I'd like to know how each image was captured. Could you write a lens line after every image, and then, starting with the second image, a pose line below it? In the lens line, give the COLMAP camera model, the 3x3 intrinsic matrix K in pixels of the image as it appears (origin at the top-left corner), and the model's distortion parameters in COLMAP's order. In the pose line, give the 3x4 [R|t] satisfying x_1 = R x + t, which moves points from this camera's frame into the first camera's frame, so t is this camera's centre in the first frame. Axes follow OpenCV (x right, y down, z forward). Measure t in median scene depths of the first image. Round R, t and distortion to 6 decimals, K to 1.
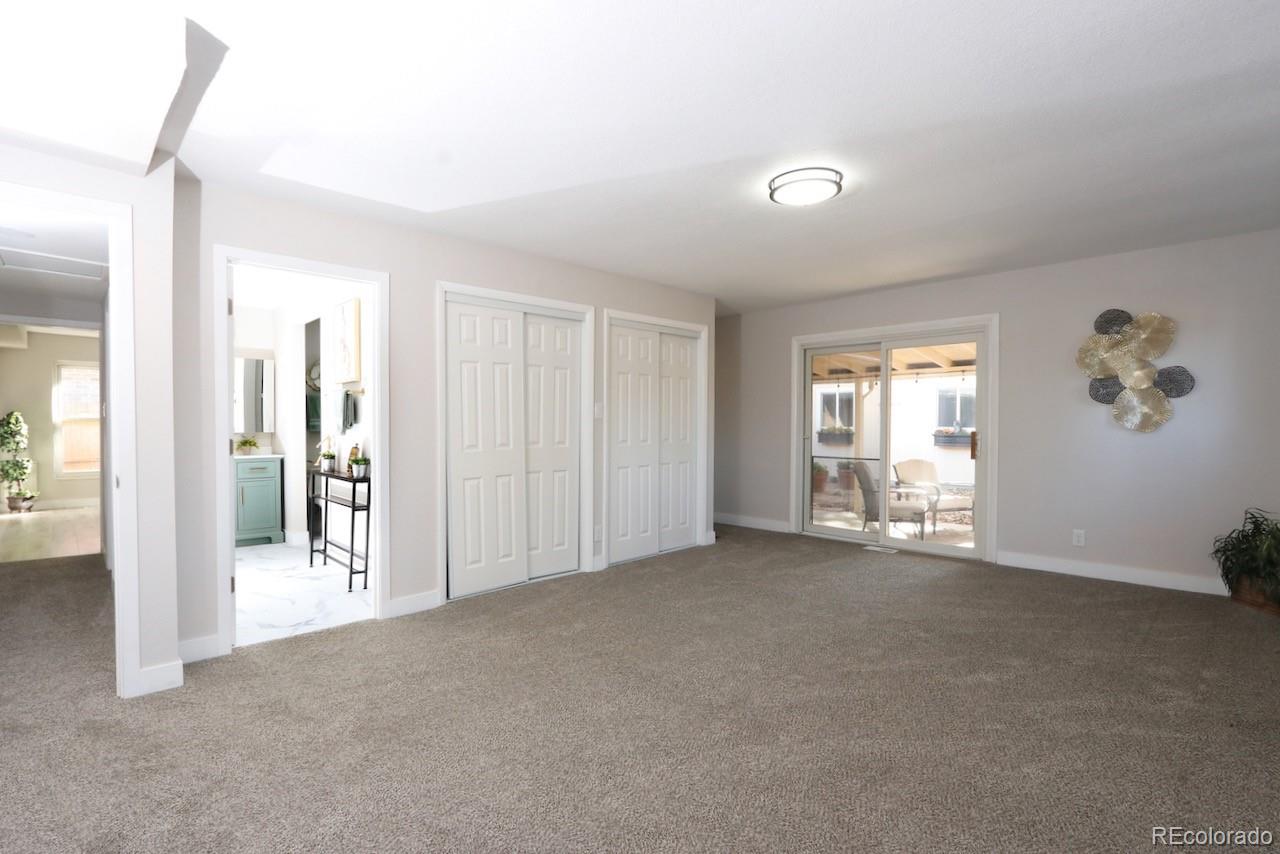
lens RADIAL K [[601.6, 0, 602.4], [0, 601.6, 409.6], [0, 0, 1]] dist [-0.016588, 0.000371]
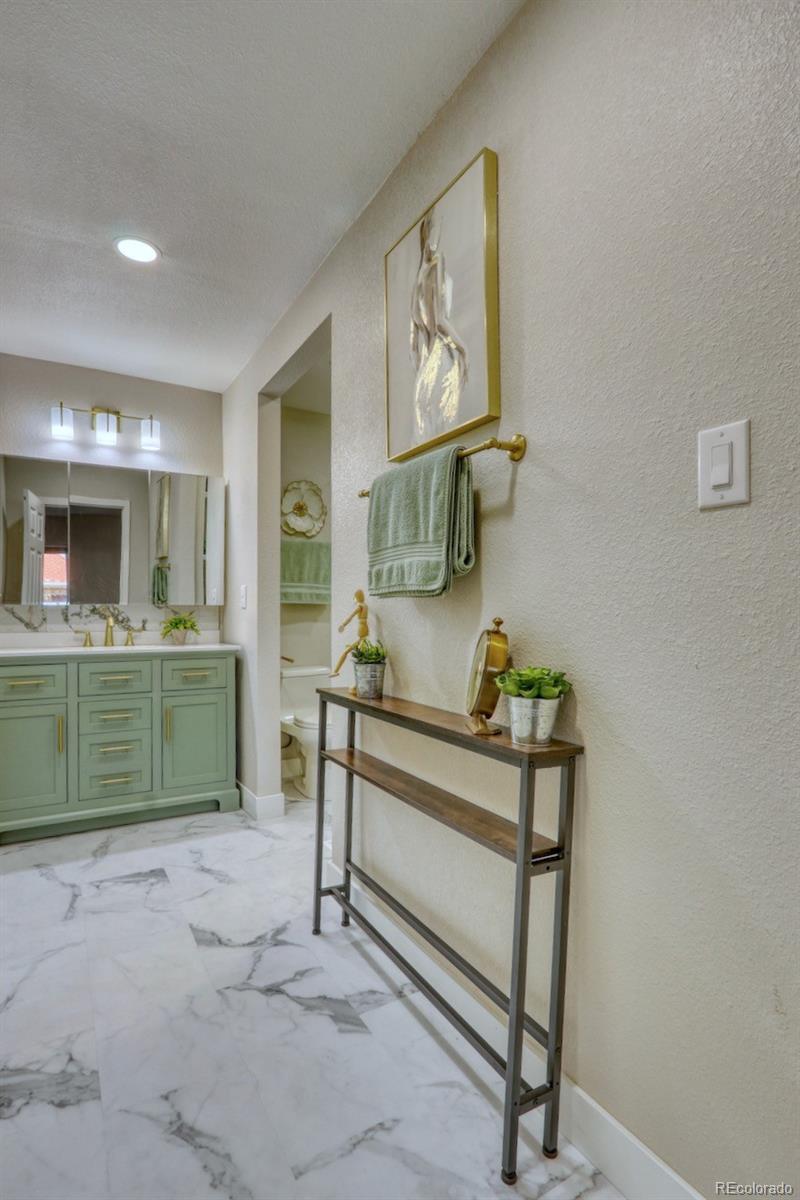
lens RADIAL K [[564.0, 0, 379.7], [0, 564.0, 605.9], [0, 0, 1]] dist [-0.016588, 0.000371]
pose [[0.976977, 0.006422, -0.213246, -0.362758], [-0.005363, 0.999970, 0.005546, 0.042350], [0.213275, -0.004274, 0.976983, 0.635990]]
